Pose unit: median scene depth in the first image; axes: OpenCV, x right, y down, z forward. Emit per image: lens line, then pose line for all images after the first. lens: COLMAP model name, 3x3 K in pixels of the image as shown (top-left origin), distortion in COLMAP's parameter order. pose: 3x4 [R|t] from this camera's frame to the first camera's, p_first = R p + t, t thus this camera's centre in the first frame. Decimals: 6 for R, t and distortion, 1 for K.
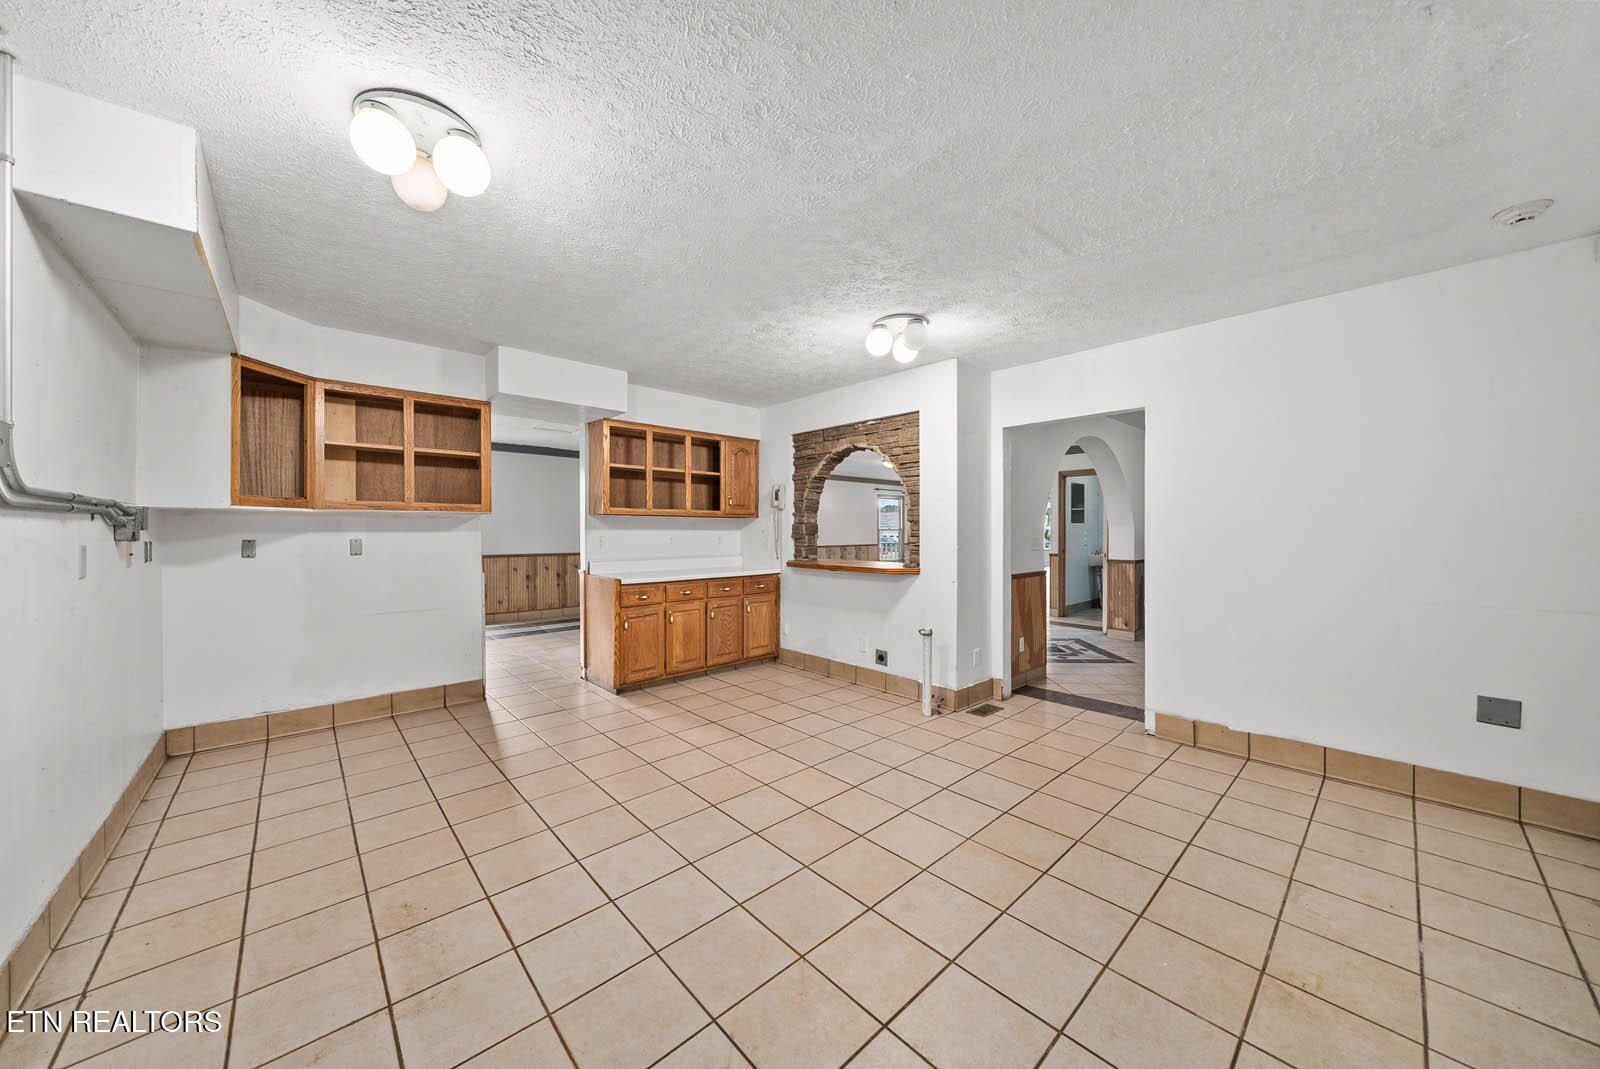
lens RADIAL K [[551.6, 0, 797.9], [0, 551.6, 531.3], [0, 0, 1]] dist [-0.002639, -0.000164]
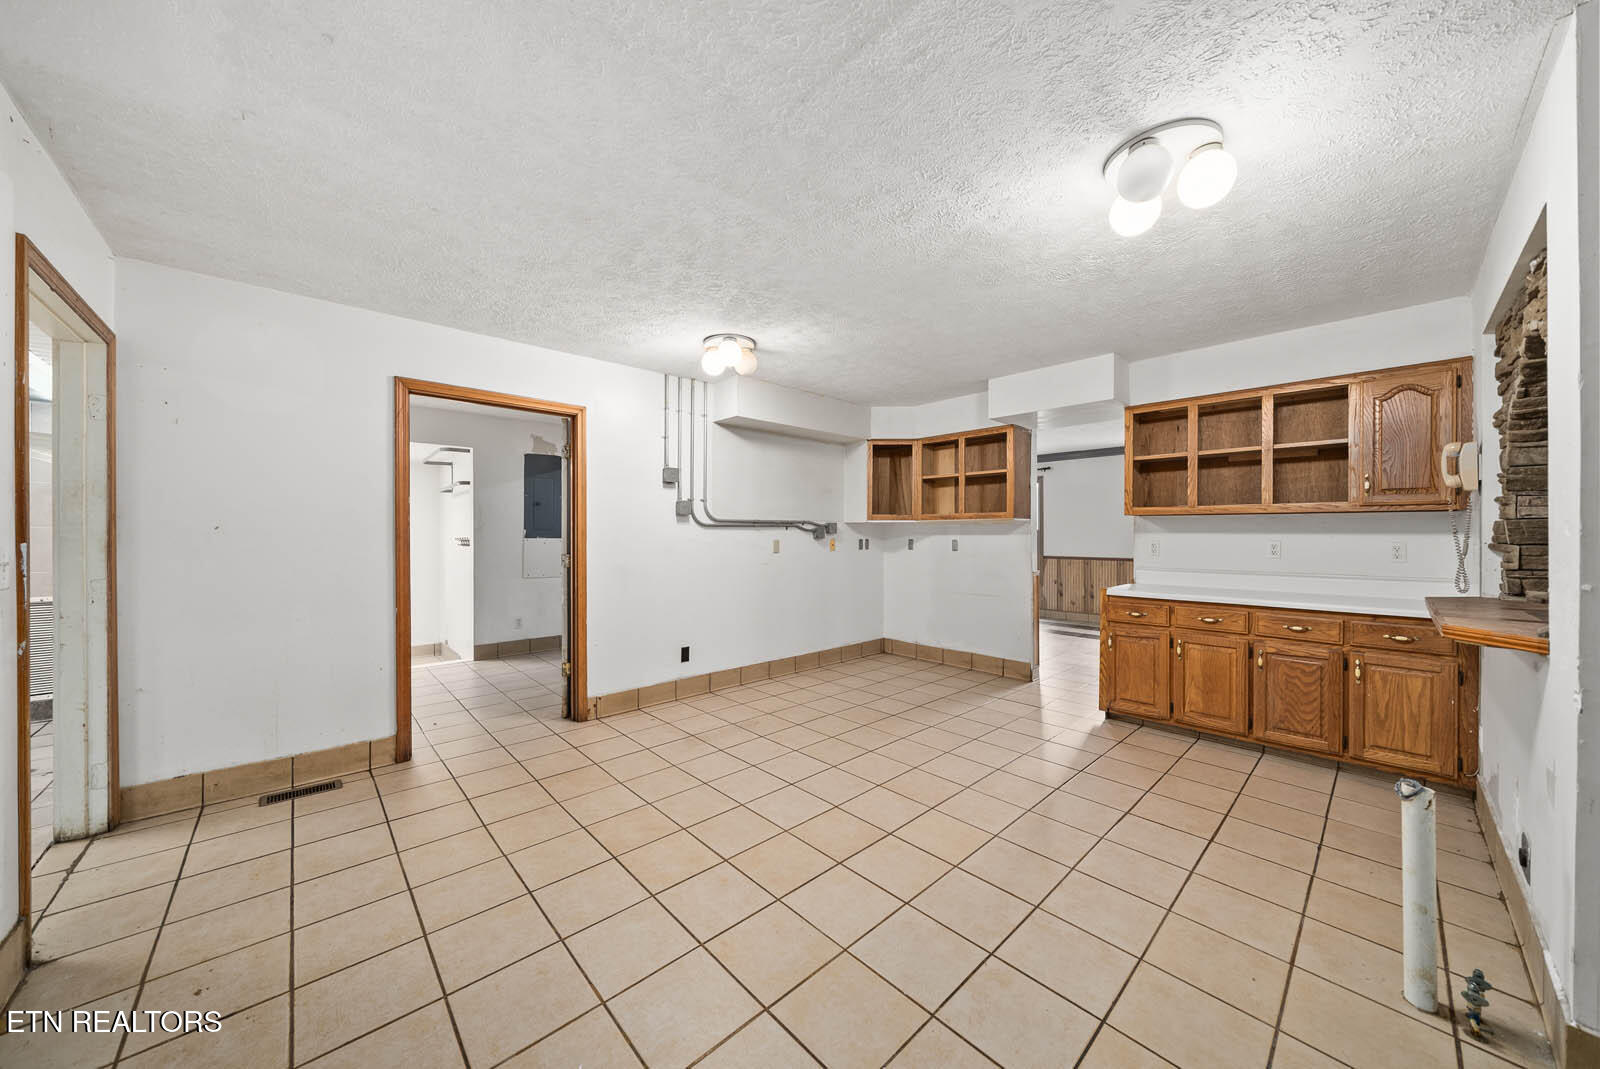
lens RADIAL K [[551.6, 0, 797.9], [0, 551.6, 531.3], [0, 0, 1]] dist [-0.002639, -0.000164]
pose [[0.005544, -0.004861, -0.999973, 0.551685], [-0.002774, 0.999984, -0.004877, -0.000181], [0.999981, 0.002801, 0.005531, 0.487707]]
